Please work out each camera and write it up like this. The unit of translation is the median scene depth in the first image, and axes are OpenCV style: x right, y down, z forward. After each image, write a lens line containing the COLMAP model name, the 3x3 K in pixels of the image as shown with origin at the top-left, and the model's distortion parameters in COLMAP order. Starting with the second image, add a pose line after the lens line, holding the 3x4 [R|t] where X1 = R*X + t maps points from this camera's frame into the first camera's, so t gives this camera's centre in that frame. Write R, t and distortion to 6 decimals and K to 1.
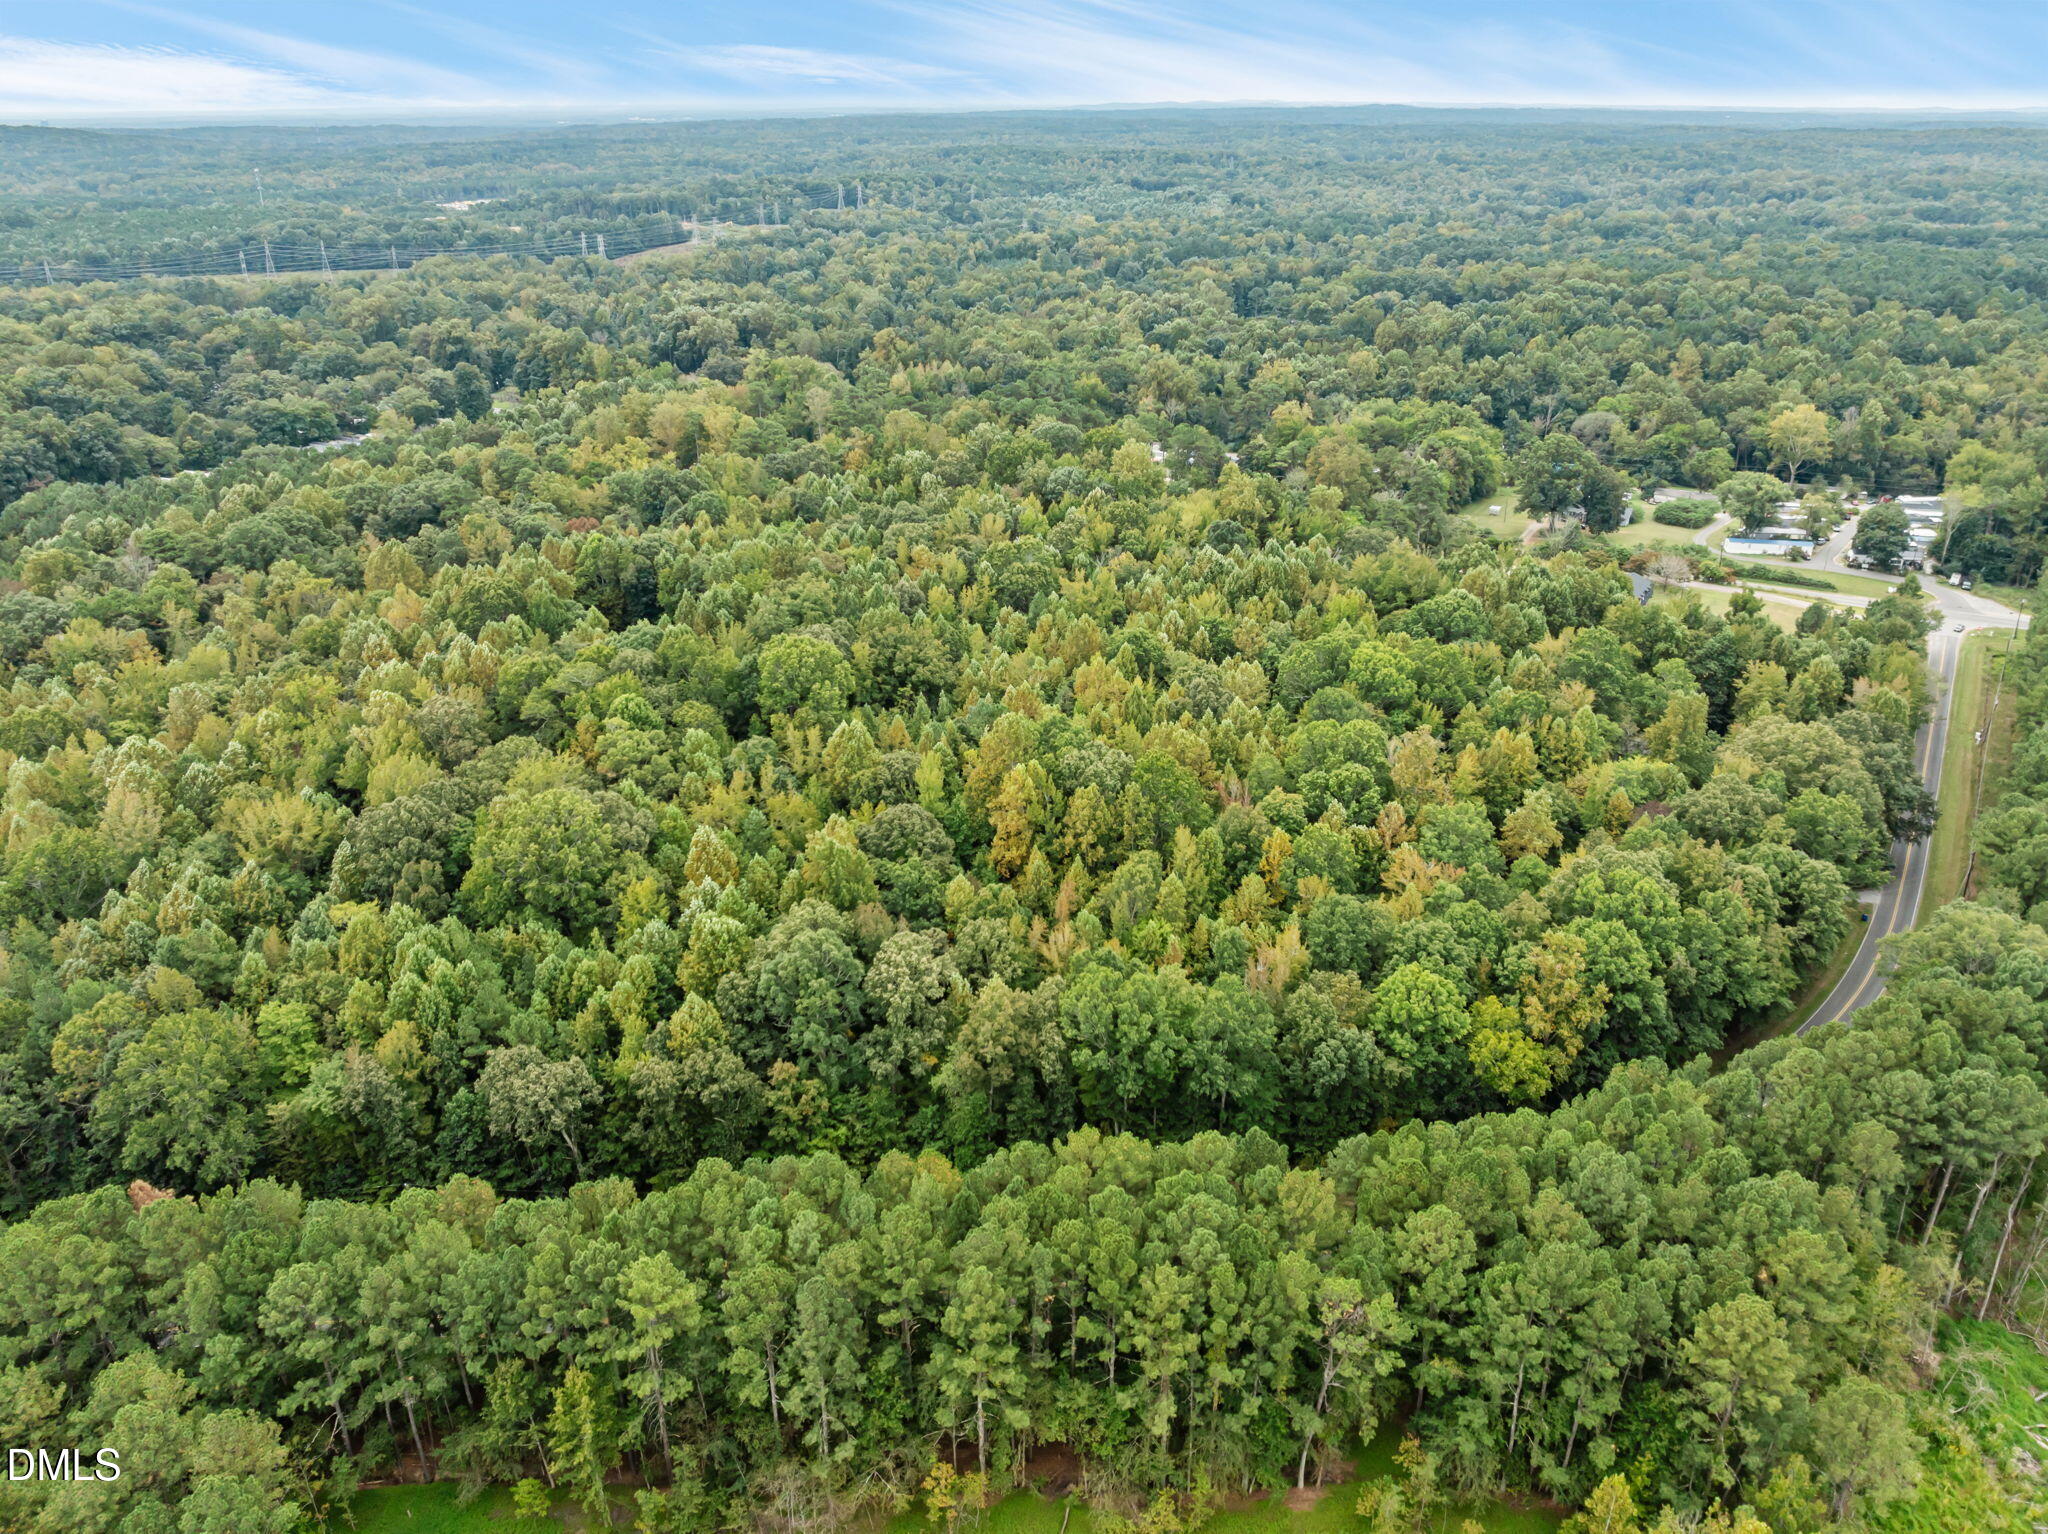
lens RADIAL K [[1535.5, 0, 1042.5], [0, 1535.5, 756.7], [0, 0, 1]] dist [-0.049284, 0.016008]
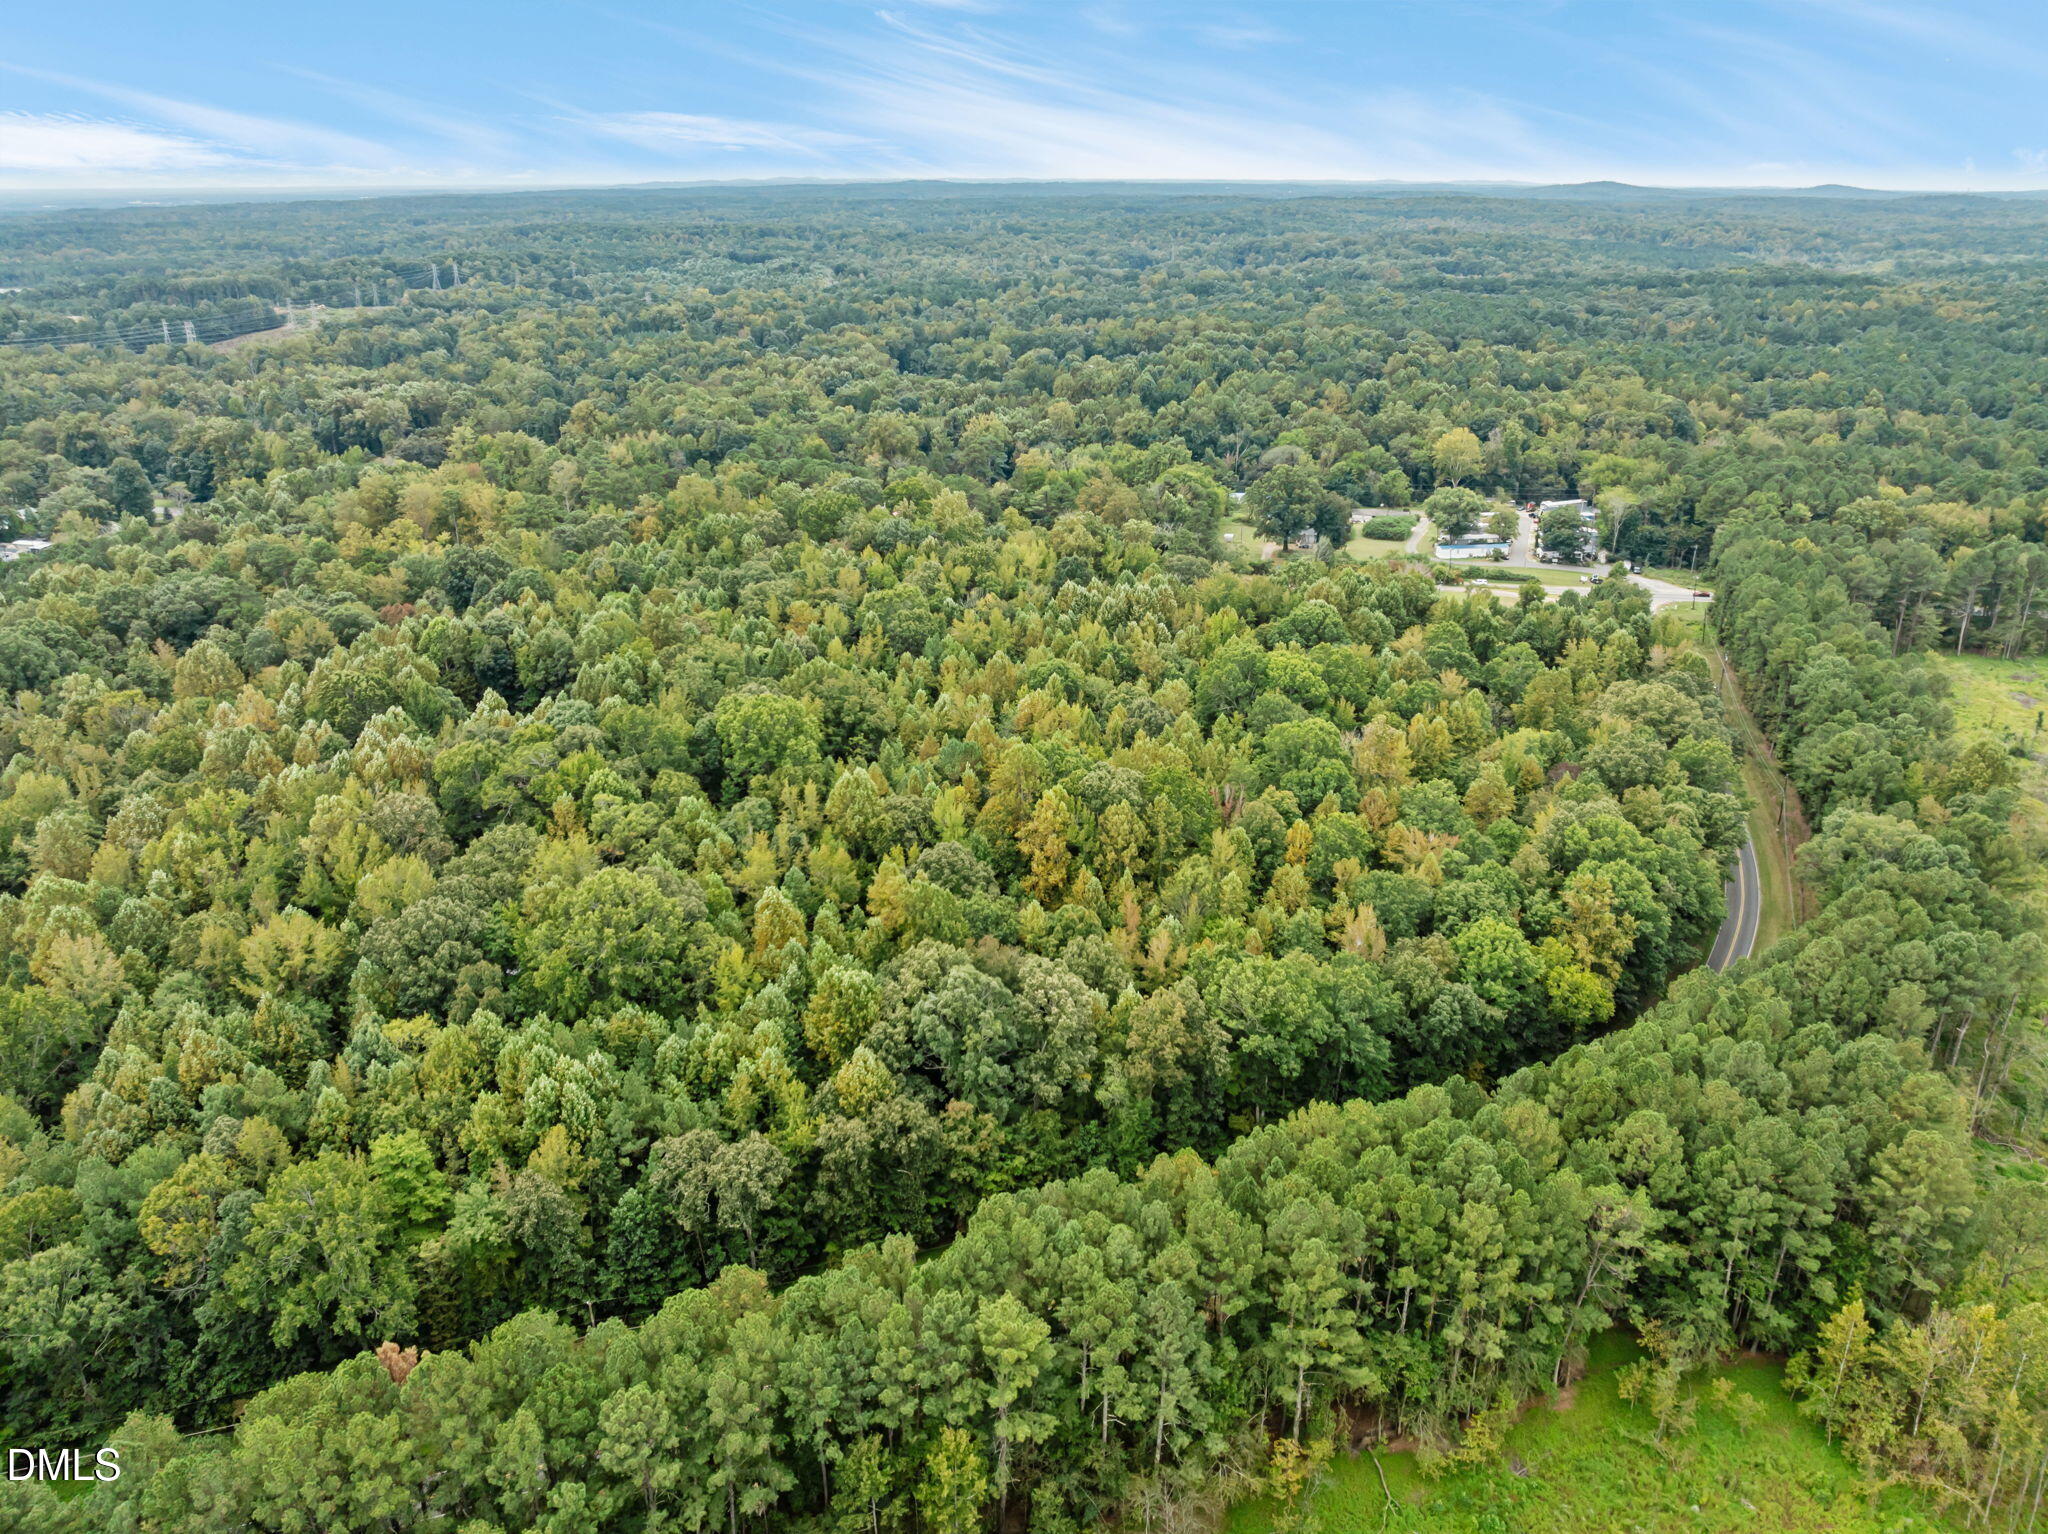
lens RADIAL K [[1500.0, 0, 1024.0], [0, 1500.0, 767.0], [0, 0, 1]] dist [-0.038510, -0.003994]
pose [[0.954976, -0.107810, 0.276403, -0.258307], [0.116803, 0.993023, -0.016229, 0.003114], [-0.272724, 0.047783, 0.960905, 0.030145]]
